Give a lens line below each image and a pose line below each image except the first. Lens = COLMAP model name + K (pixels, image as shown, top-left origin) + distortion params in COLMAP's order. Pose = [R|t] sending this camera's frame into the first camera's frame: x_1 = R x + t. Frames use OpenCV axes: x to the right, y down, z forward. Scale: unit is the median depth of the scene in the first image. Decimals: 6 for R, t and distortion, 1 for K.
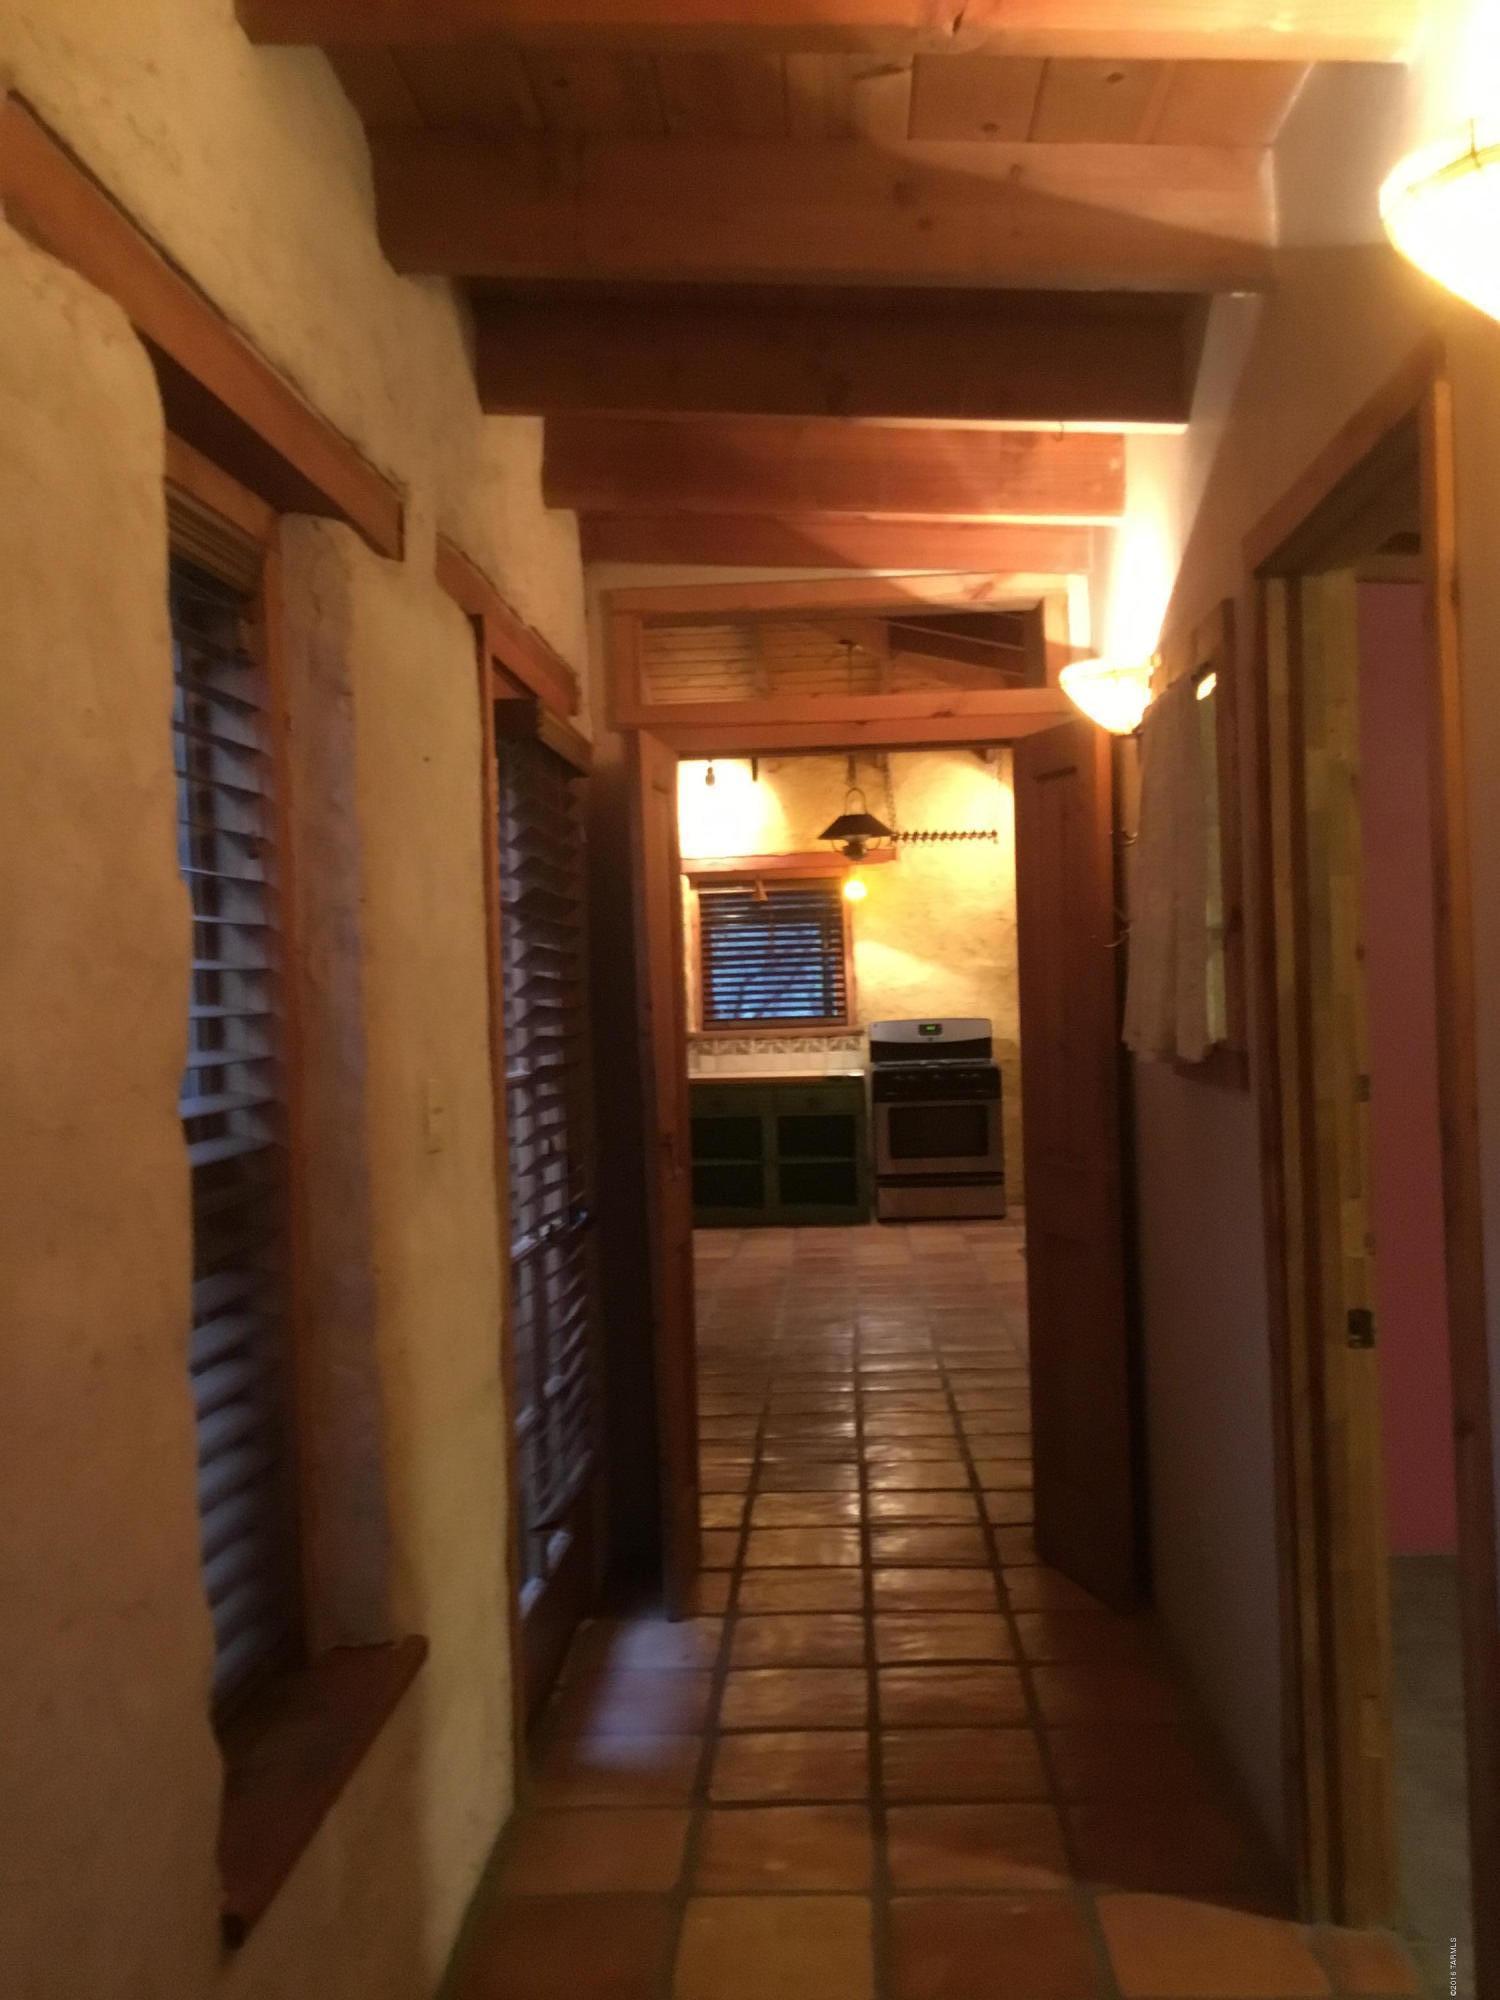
lens RADIAL K [[1808.1, 0, 757.5], [0, 1808.1, 1002.9], [0, 0, 1]] dist [0.111386, -0.192630]
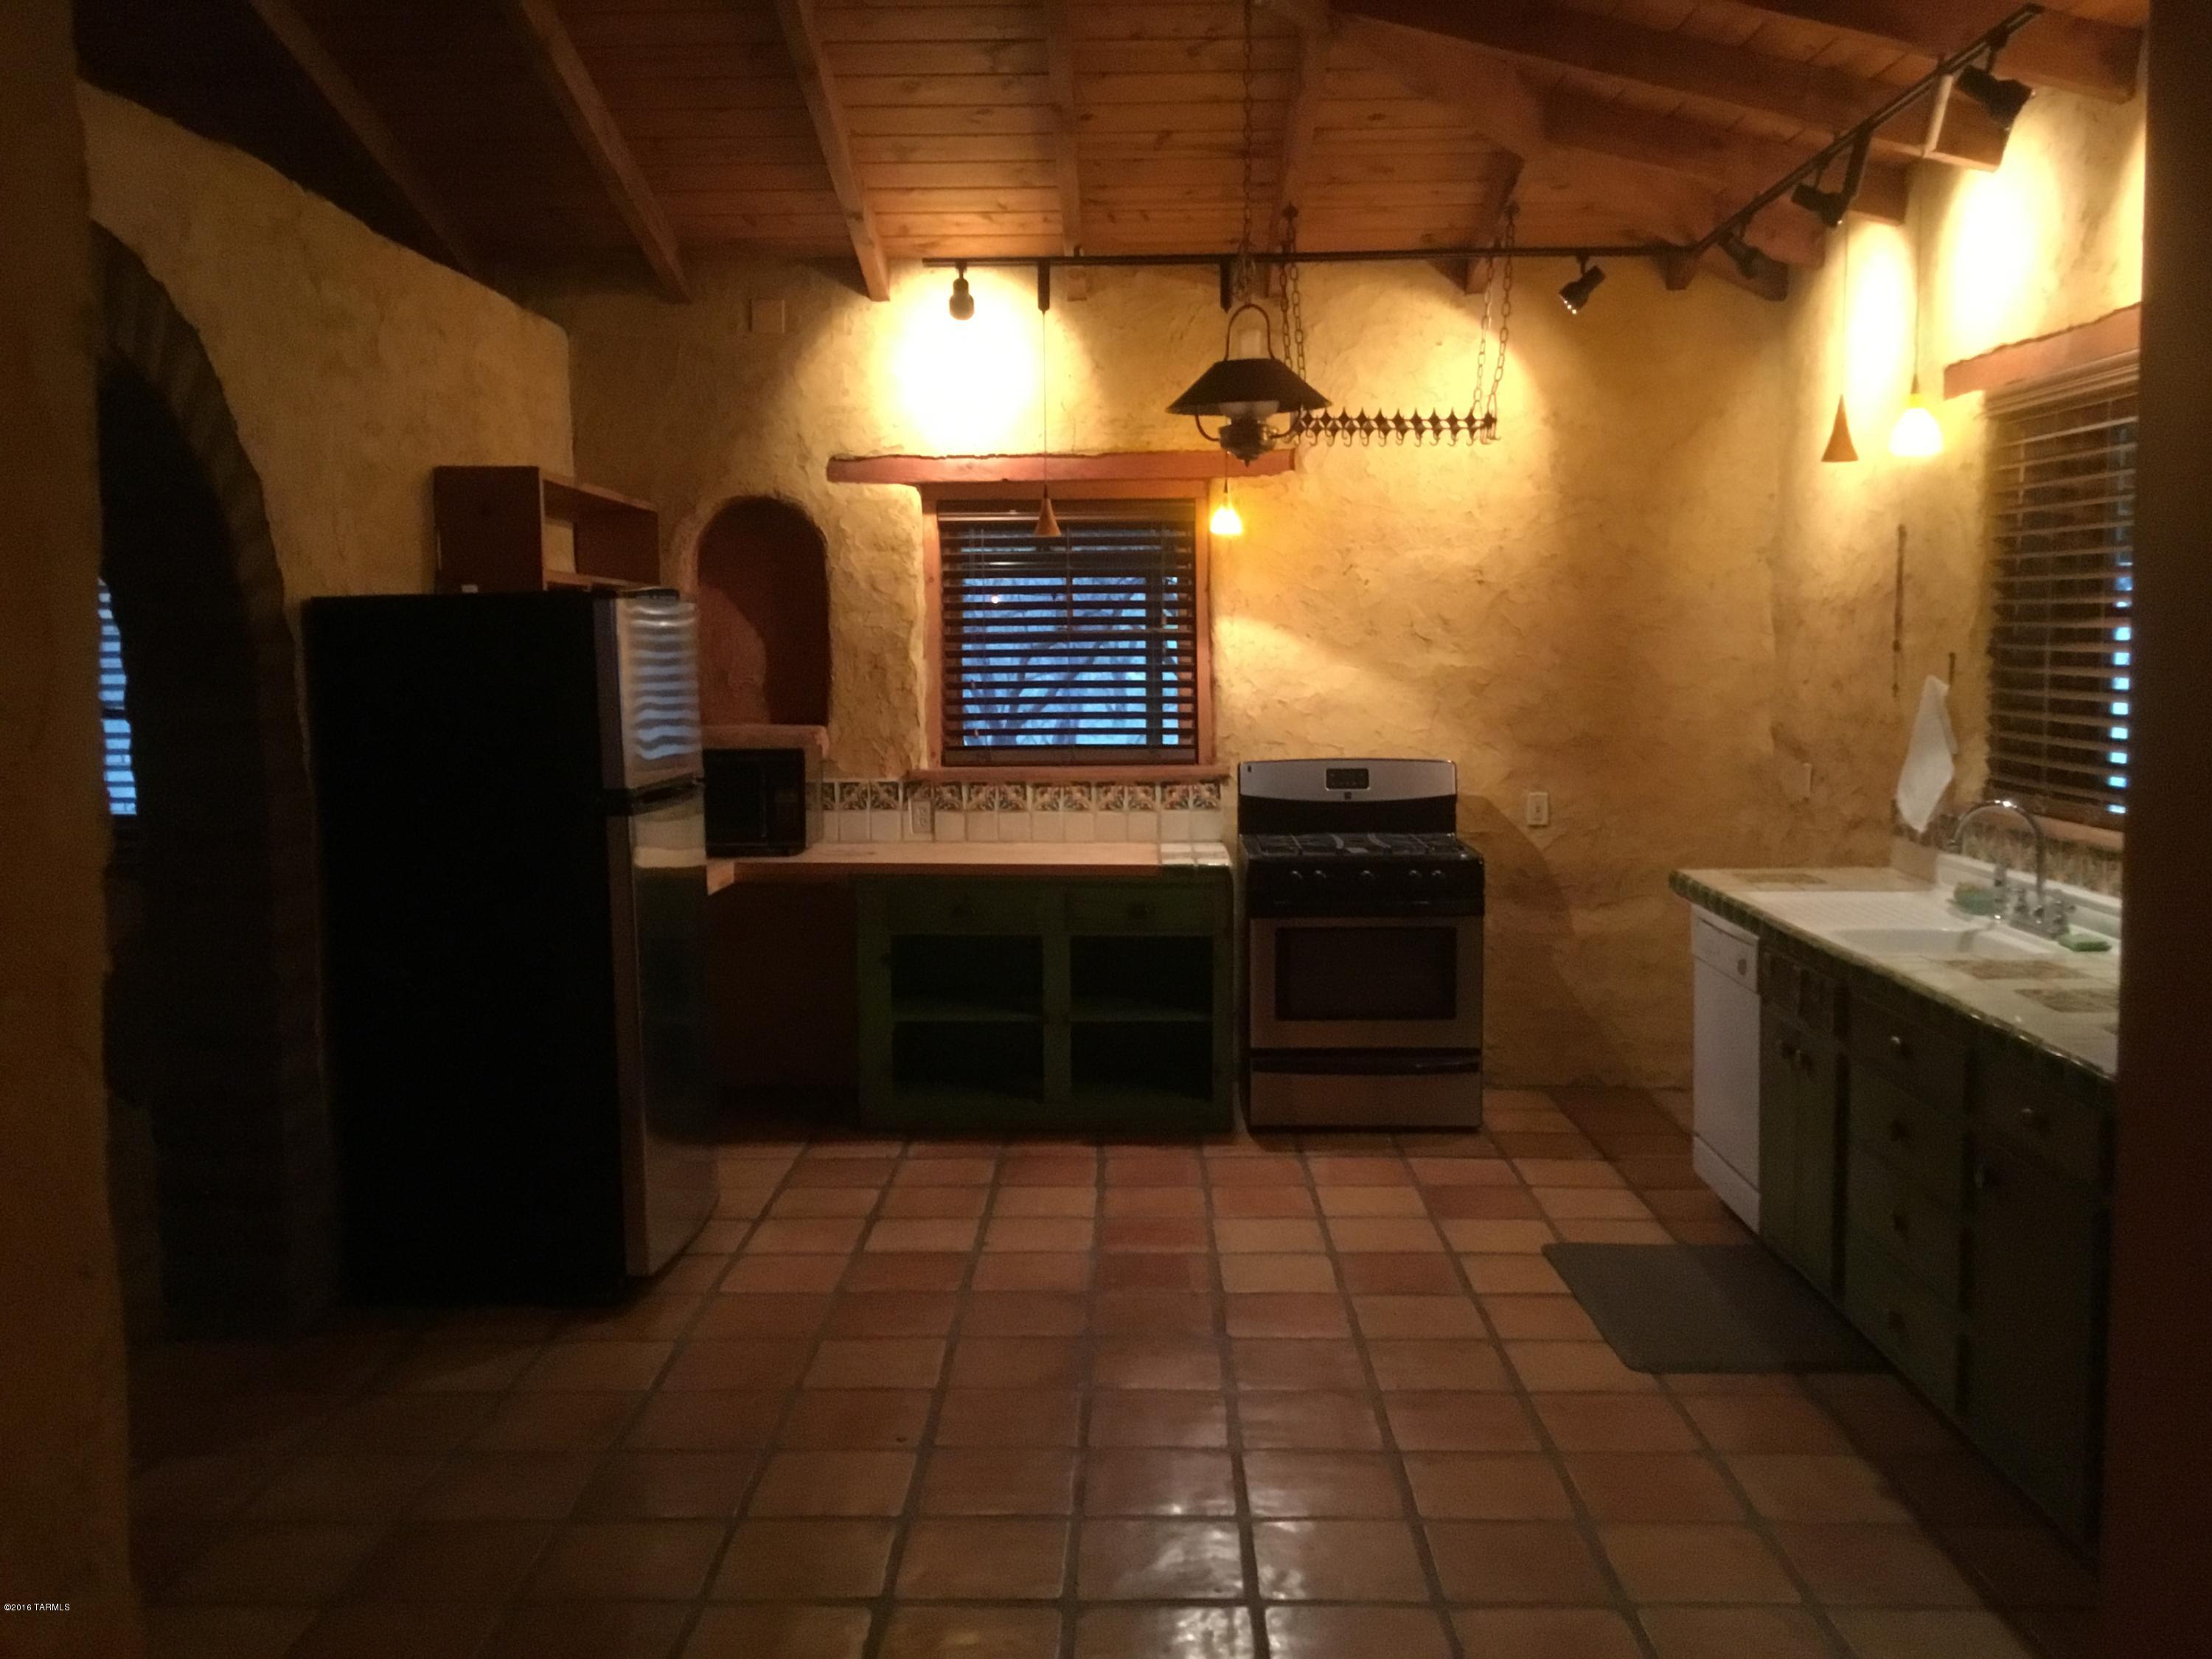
lens RADIAL K [[1999.8, 0, 1117.2], [0, 1999.8, 830.8], [0, 0, 1]] dist [0.111386, -0.192630]
pose [[0.999105, 0.023783, 0.034966, 0.002841], [-0.026800, 0.995716, 0.088499, -0.022050], [-0.032711, -0.089357, 0.995462, 0.383545]]
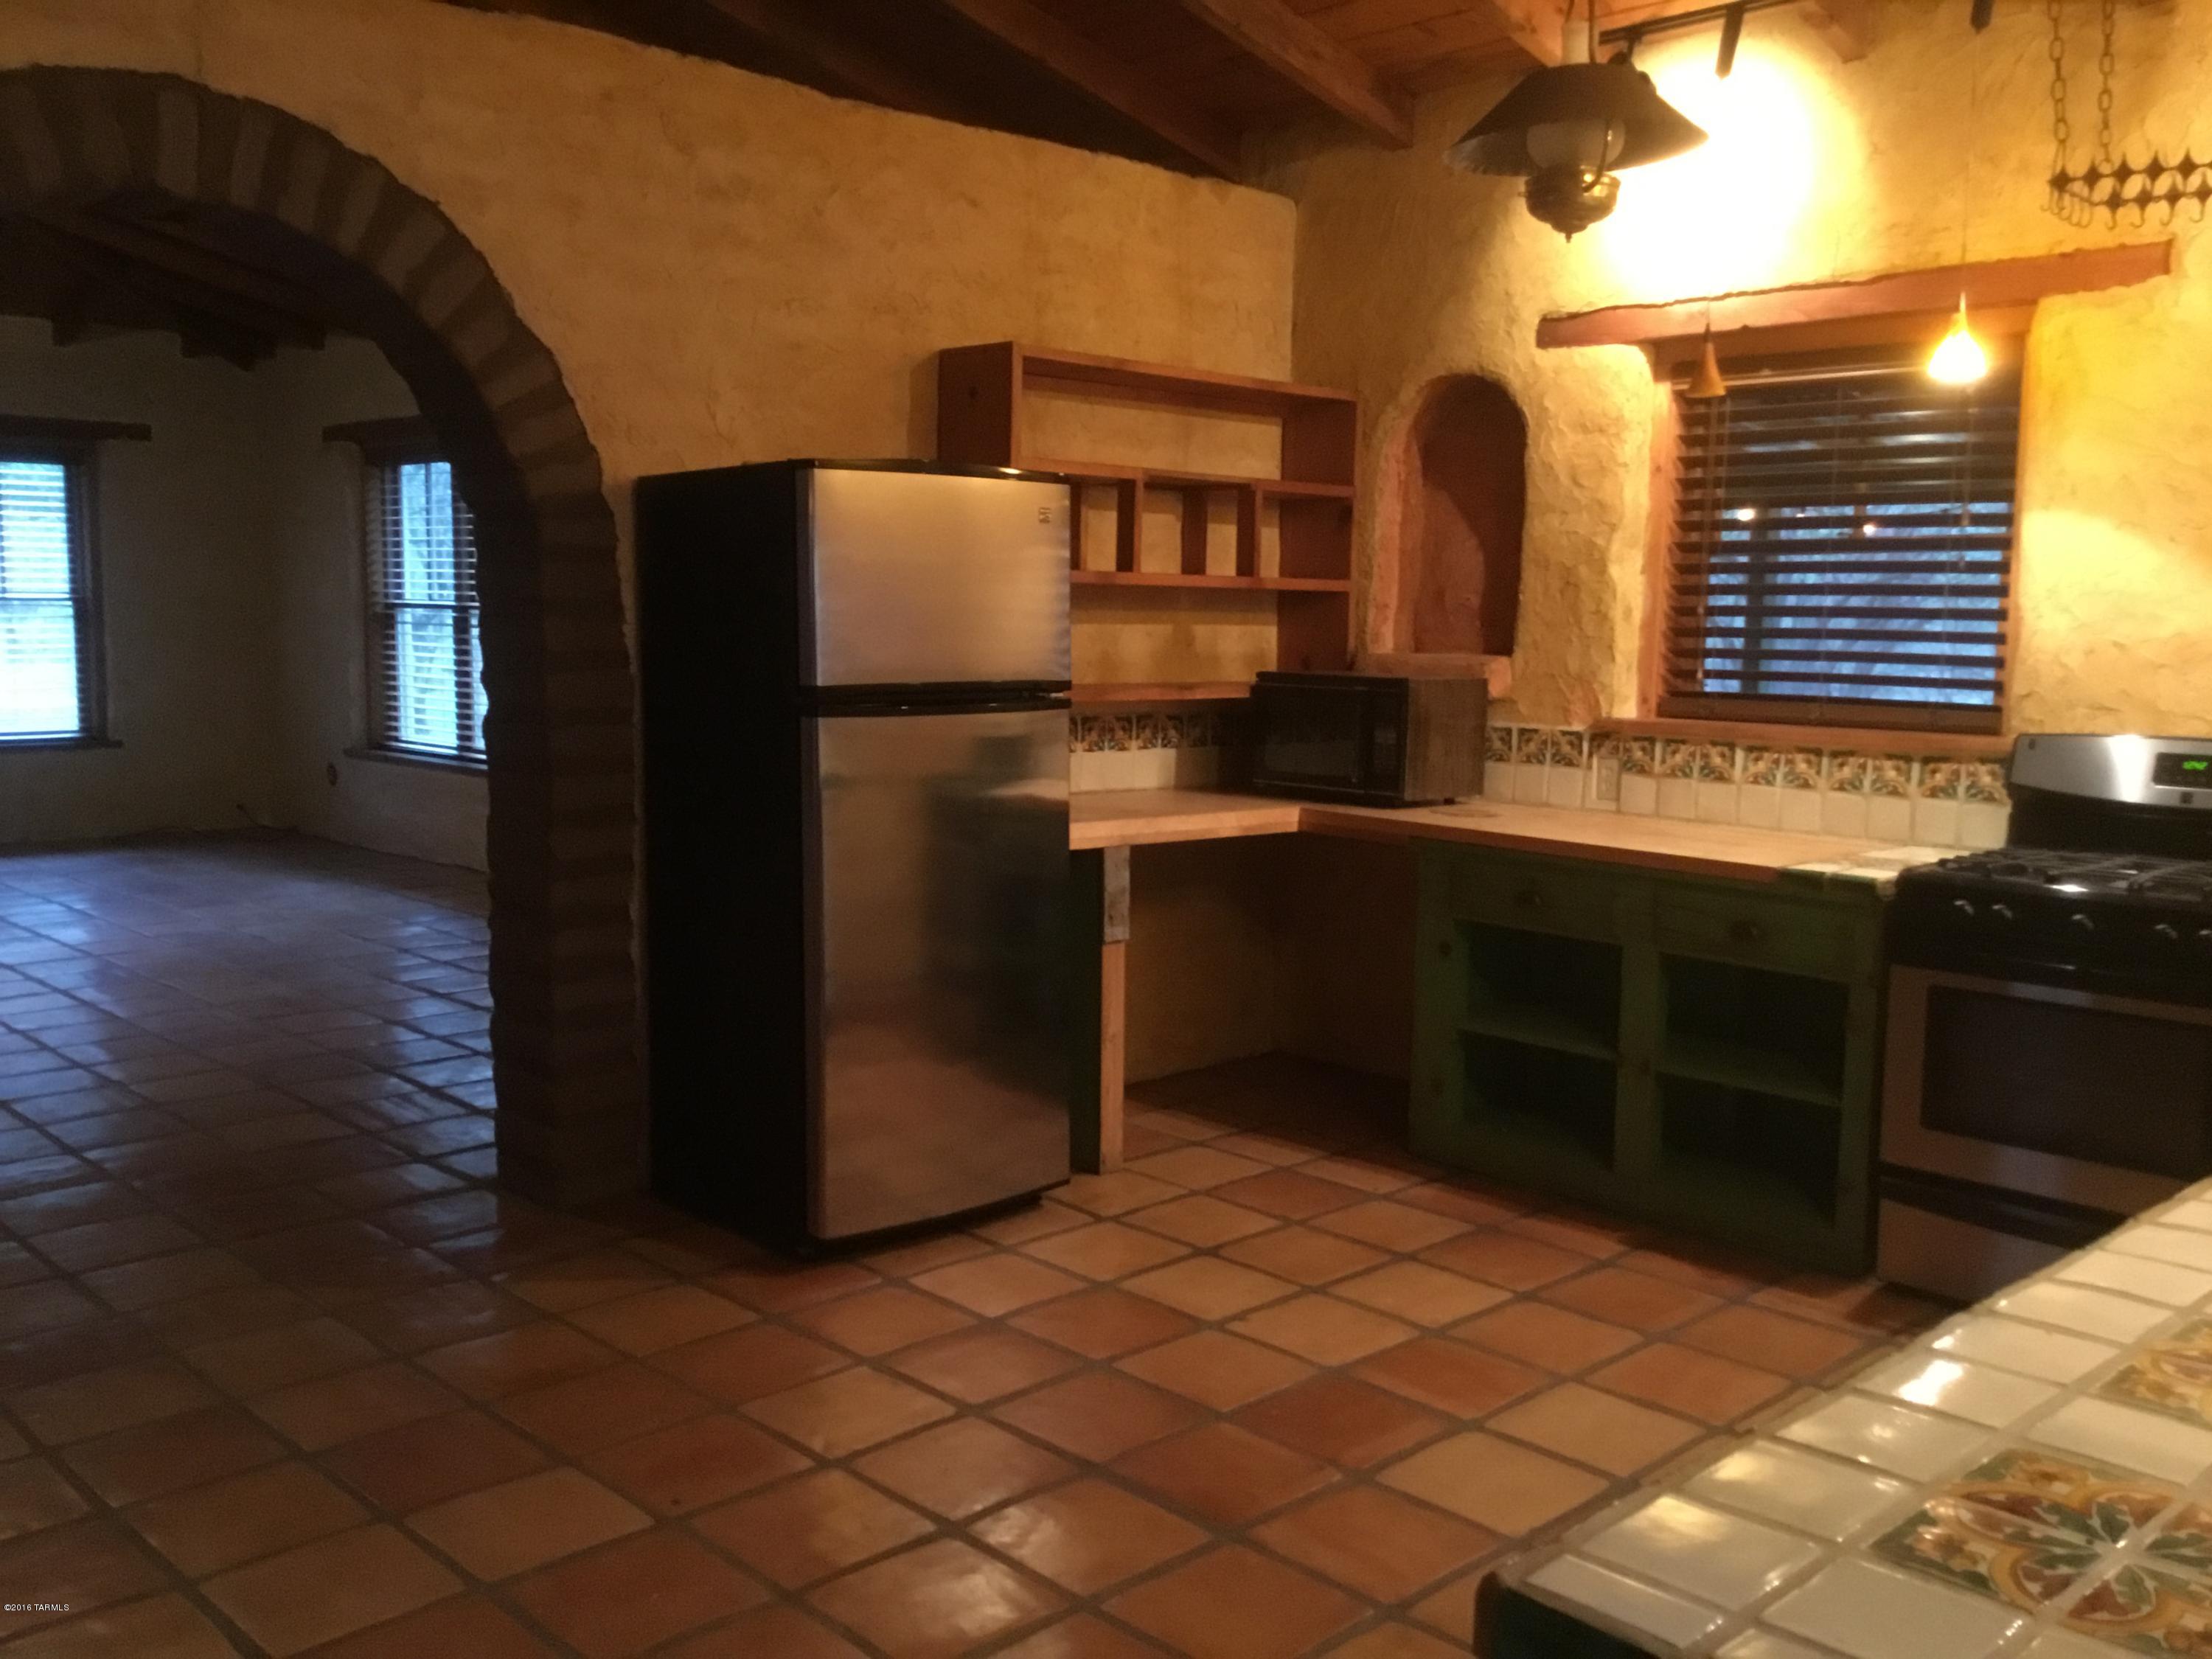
lens RADIAL K [[1999.8, 0, 1103.2], [0, 1999.8, 832.1], [0, 0, 1]] dist [0.111386, -0.192630]
pose [[0.721607, 0.124171, -0.681076, 0.209897], [-0.044932, 0.990110, 0.132907, -0.015642], [0.690843, -0.065304, 0.720050, 0.577332]]
